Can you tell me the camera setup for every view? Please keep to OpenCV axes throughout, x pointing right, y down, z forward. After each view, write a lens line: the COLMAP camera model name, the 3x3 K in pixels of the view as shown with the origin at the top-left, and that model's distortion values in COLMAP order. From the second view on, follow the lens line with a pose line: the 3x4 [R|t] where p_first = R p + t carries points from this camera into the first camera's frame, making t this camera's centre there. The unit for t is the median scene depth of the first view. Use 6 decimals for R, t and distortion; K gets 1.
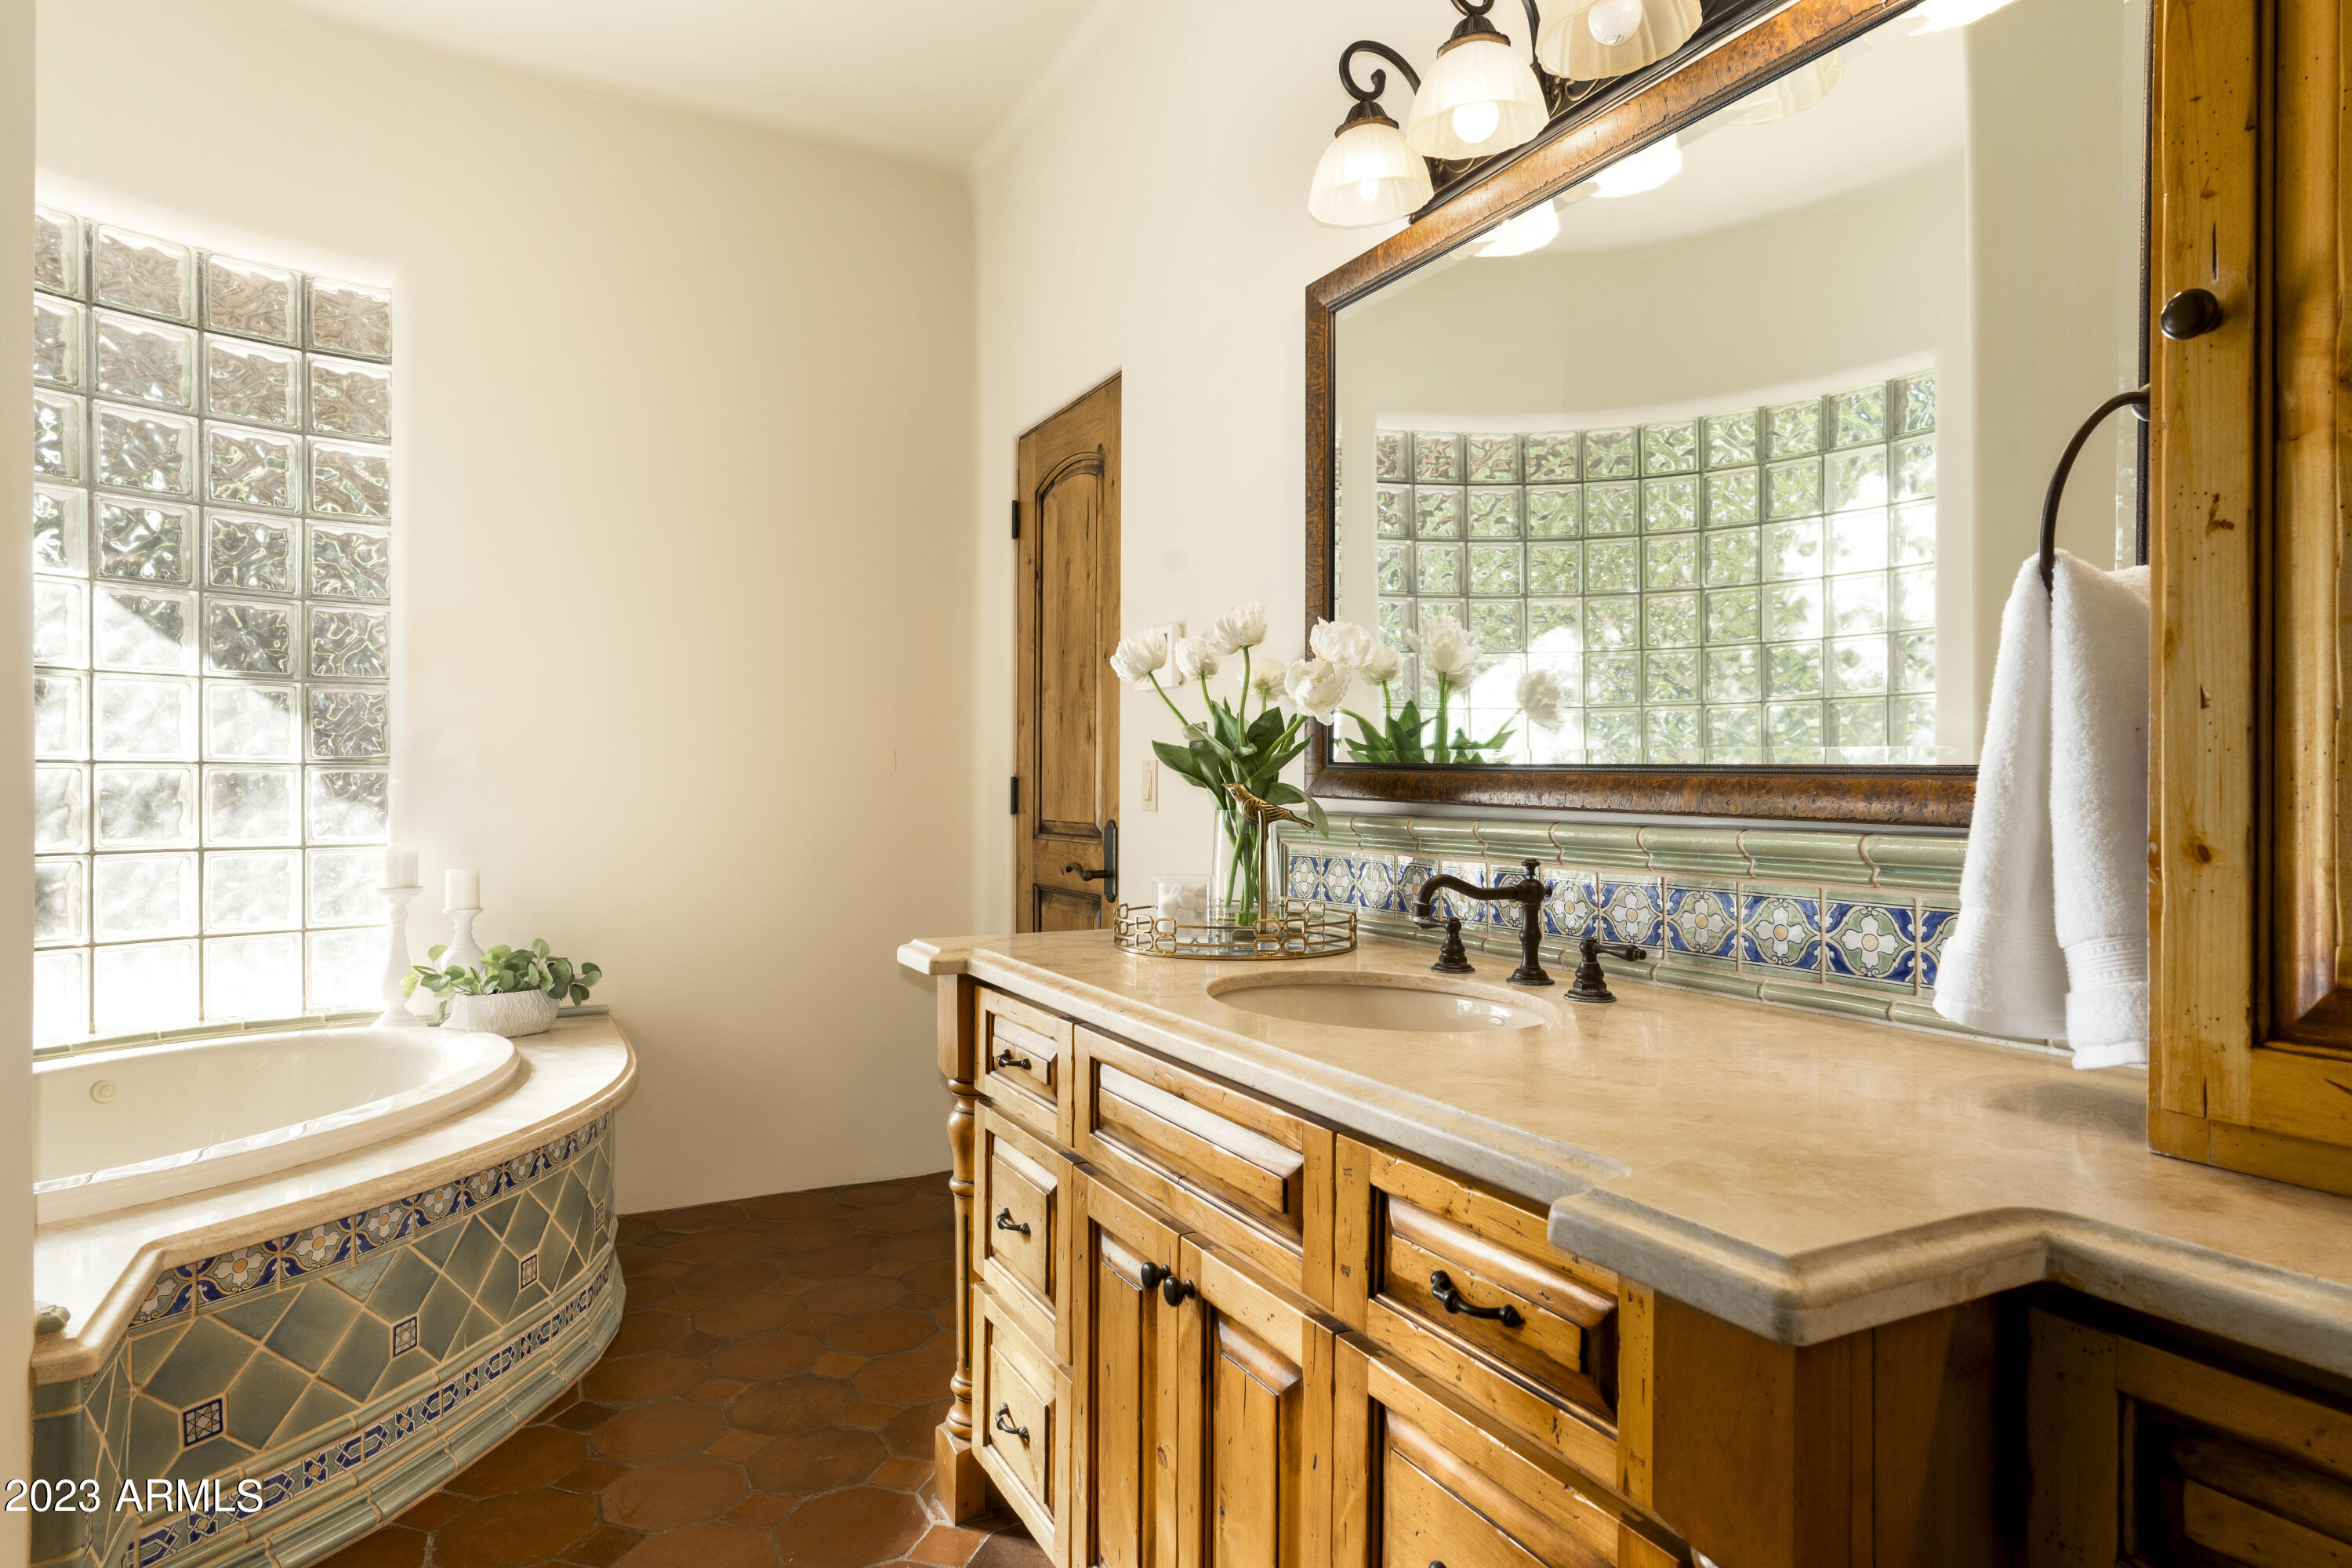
lens RADIAL K [[1266.6, 0, 1176.7], [0, 1266.6, 778.2], [0, 0, 1]] dist [0.000683, 0.001055]
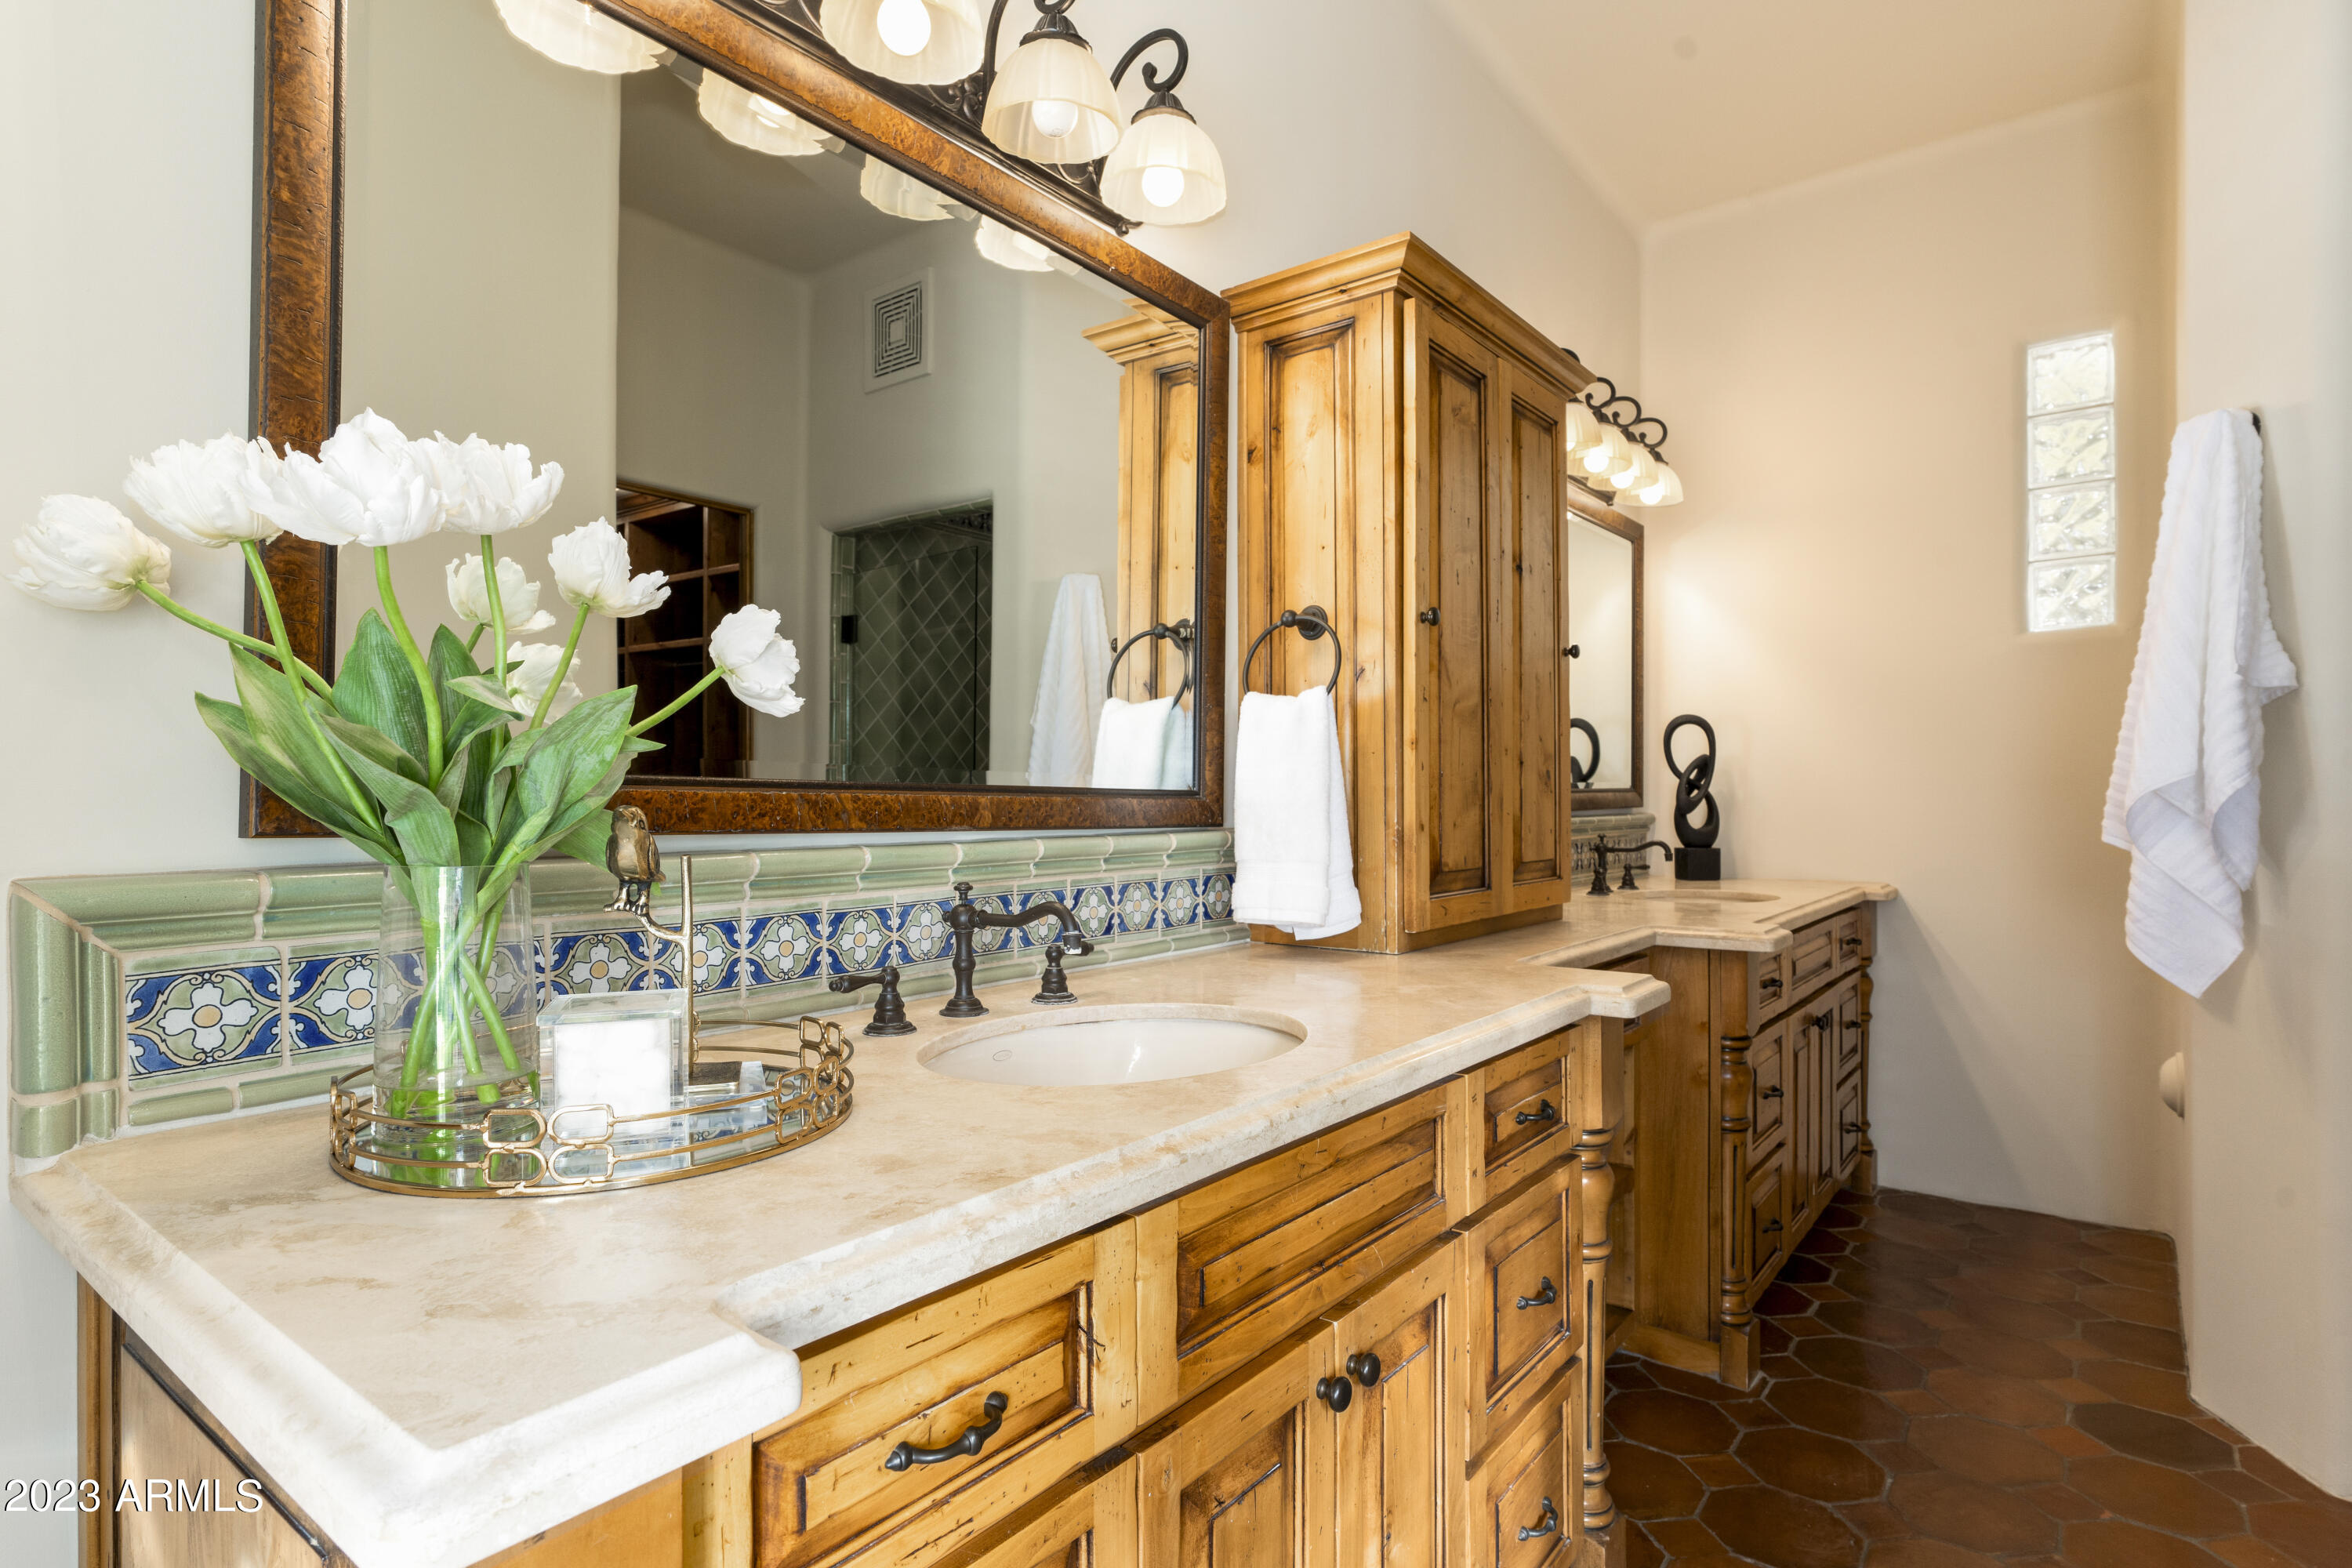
lens RADIAL K [[1230.9, 0, 1175.0], [0, 1230.9, 794.9], [0, 0, 1]] dist [-0.003109, 0.000116]
pose [[-0.402387, 0.011828, 0.915393, -0.627347], [0.010492, 0.999910, -0.008308, 0.008204], [-0.915409, 0.006261, -0.402475, 1.218051]]
